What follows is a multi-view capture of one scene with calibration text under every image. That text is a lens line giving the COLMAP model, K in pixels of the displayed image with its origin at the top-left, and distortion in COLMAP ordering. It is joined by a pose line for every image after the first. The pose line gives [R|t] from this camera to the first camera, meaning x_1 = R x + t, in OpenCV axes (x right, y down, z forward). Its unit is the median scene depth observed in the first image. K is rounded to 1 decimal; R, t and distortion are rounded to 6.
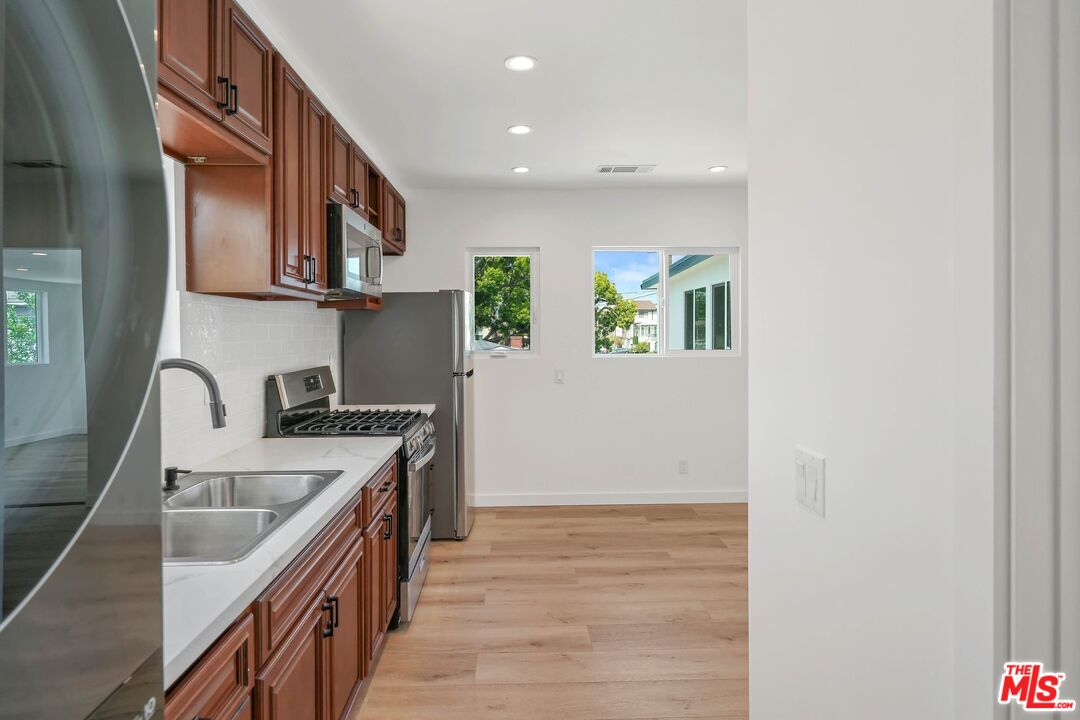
lens RADIAL K [[591.8, 0, 541.6], [0, 591.8, 330.5], [0, 0, 1]] dist [-0.000799, -0.000086]
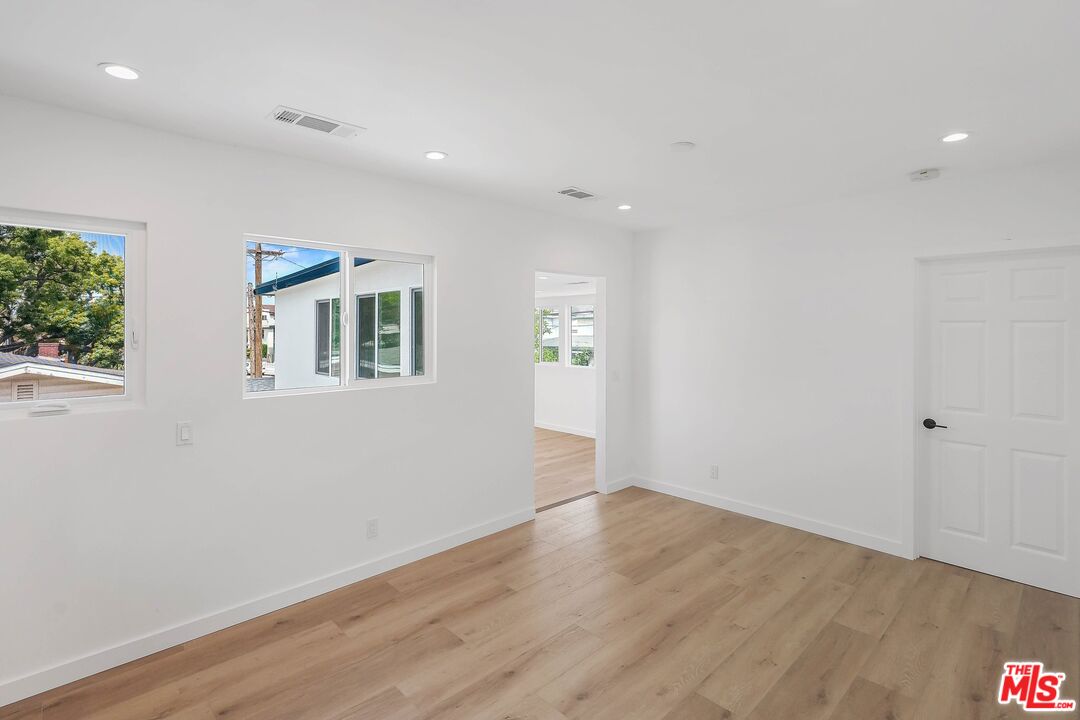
lens RADIAL K [[510.9, 0, 534.7], [0, 510.9, 325.8], [0, 0, 1]] dist [-0.000222, -0.000598]
pose [[0.750135, 0.010524, 0.661201, -0.049032], [-0.000996, 0.999890, -0.014785, -0.028773], [-0.661284, 0.010432, 0.750063, 0.345205]]
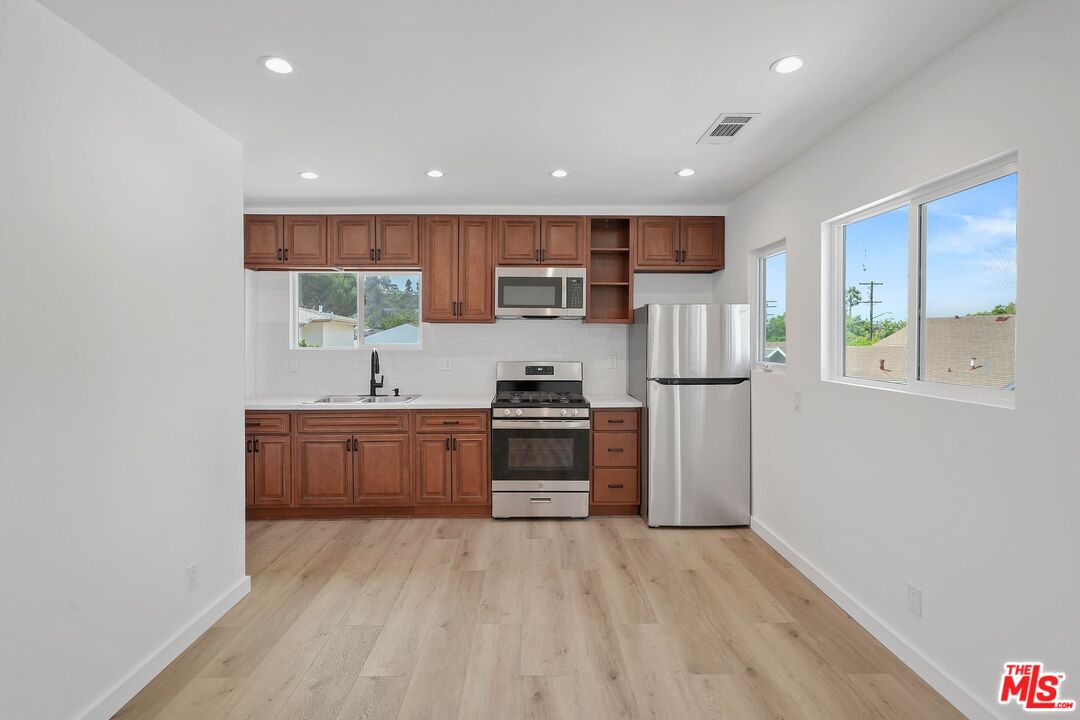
lens RADIAL K [[542.6, 0, 537.1], [0, 542.6, 335.9], [0, 0, 1]] dist [0.001715, 0.000078]
pose [[-0.024862, 0.007396, -0.999664, 0.729003], [-0.004522, 0.999962, 0.007511, -0.009202], [0.999681, 0.004707, -0.024827, 0.668378]]
